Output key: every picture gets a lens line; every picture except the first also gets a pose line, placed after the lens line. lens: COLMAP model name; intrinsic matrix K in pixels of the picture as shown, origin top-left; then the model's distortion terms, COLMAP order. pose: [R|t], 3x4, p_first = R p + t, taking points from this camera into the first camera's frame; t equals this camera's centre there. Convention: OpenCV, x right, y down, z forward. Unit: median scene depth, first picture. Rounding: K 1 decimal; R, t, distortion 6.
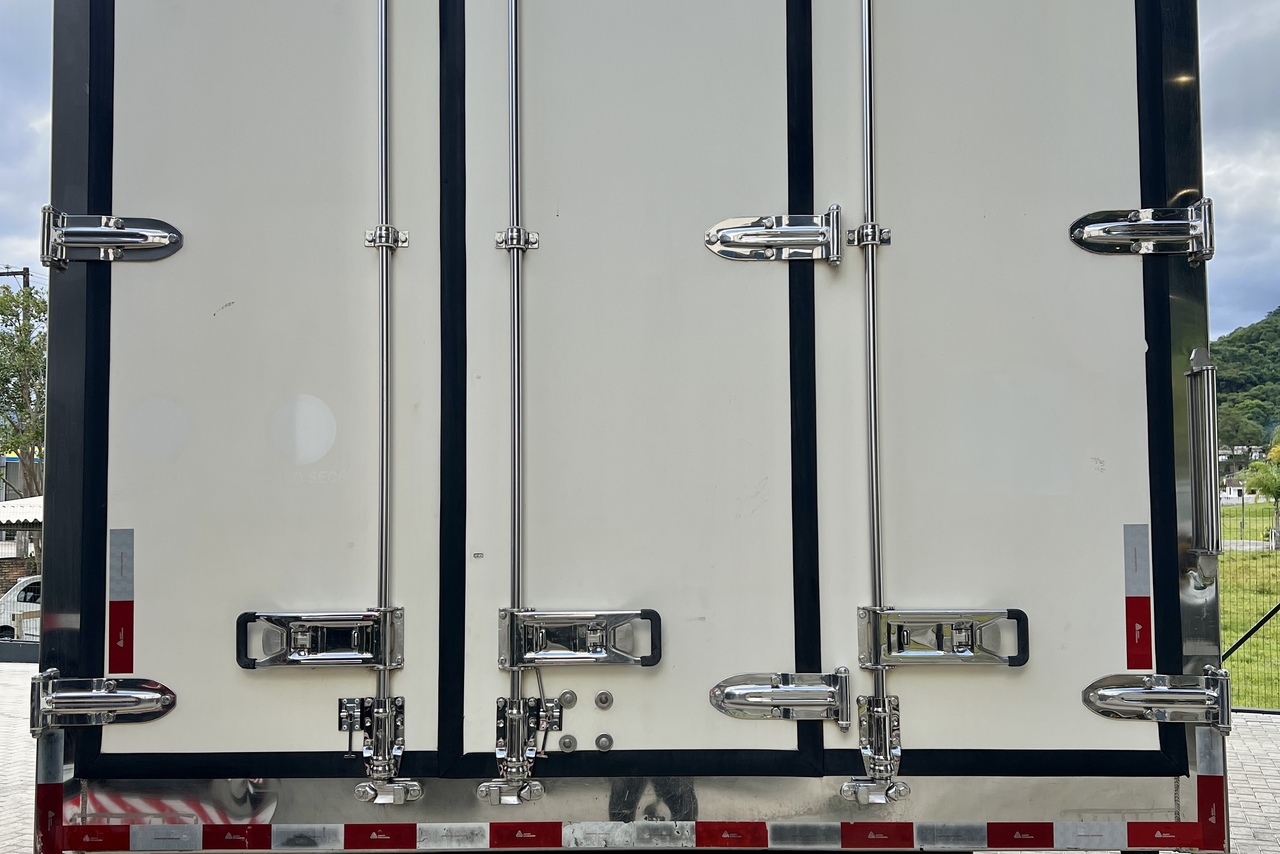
lens RADIAL K [[1304.8, 0, 641.9], [0, 1304.8, 432.7], [0, 0, 1]] dist [0.060039, 0.000000]
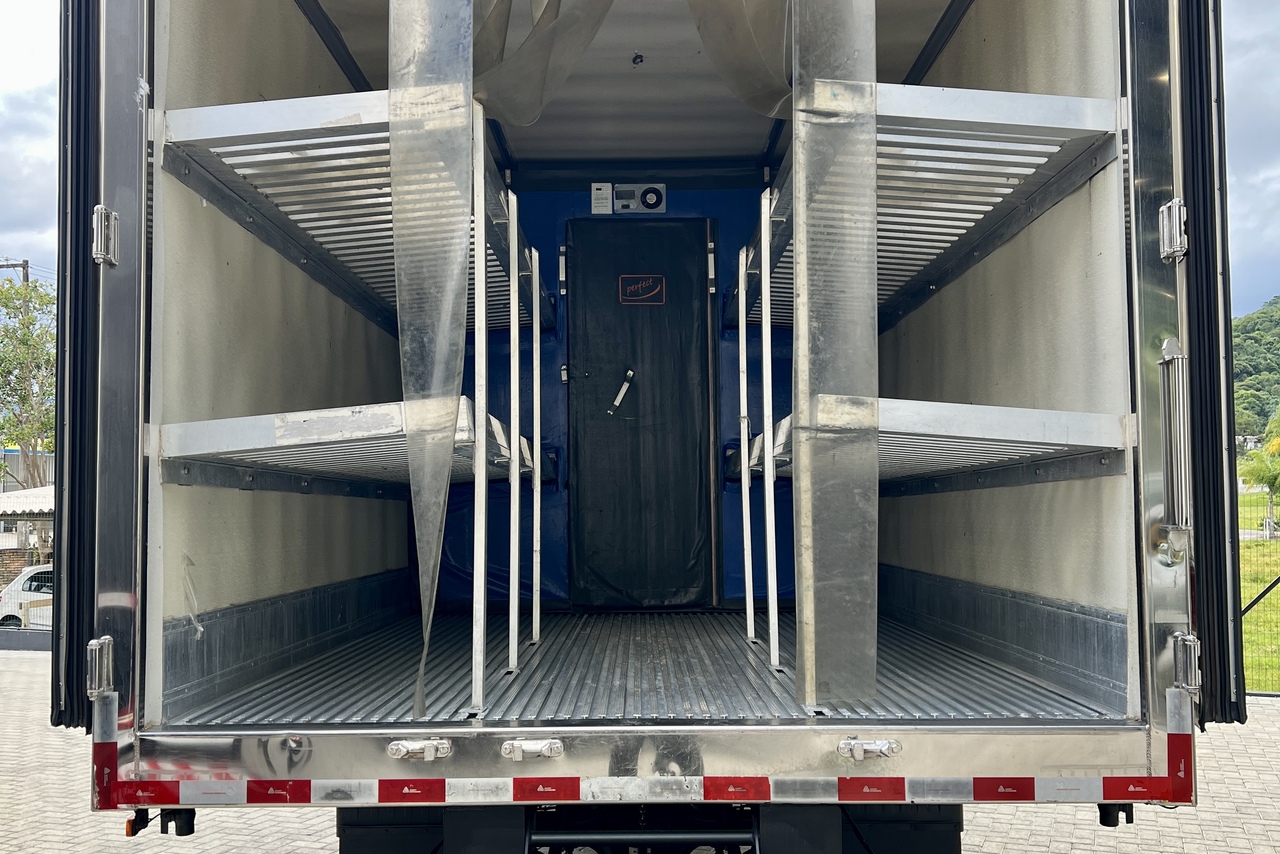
lens RADIAL K [[1304.8, 0, 635.8], [0, 1304.8, 428.7], [0, 0, 1]] dist [0.060039, 0.000000]
pose [[0.999997, -0.001574, -0.001676, -0.012407], [0.001580, 0.999993, 0.003524, 0.005399], [0.001670, -0.003527, 0.999992, -0.078598]]
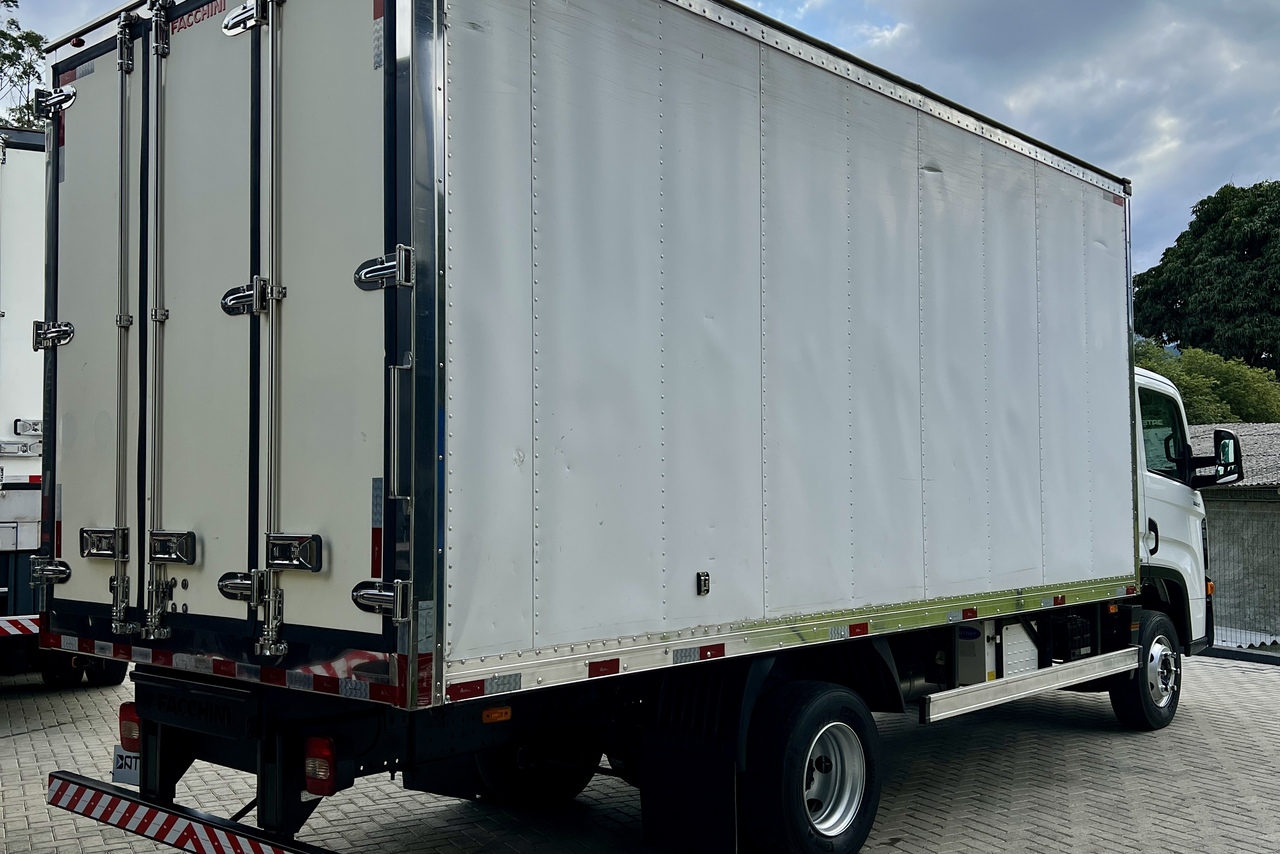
lens RADIAL K [[1304.8, 0, 640.3], [0, 1304.8, 432.1], [0, 0, 1]] dist [0.060039, 0.000000]
pose [[0.747675, -0.028859, -0.663437, 1.521527], [0.048166, 0.998781, 0.010835, 0.017593], [0.662315, -0.040057, 0.748154, 0.121319]]
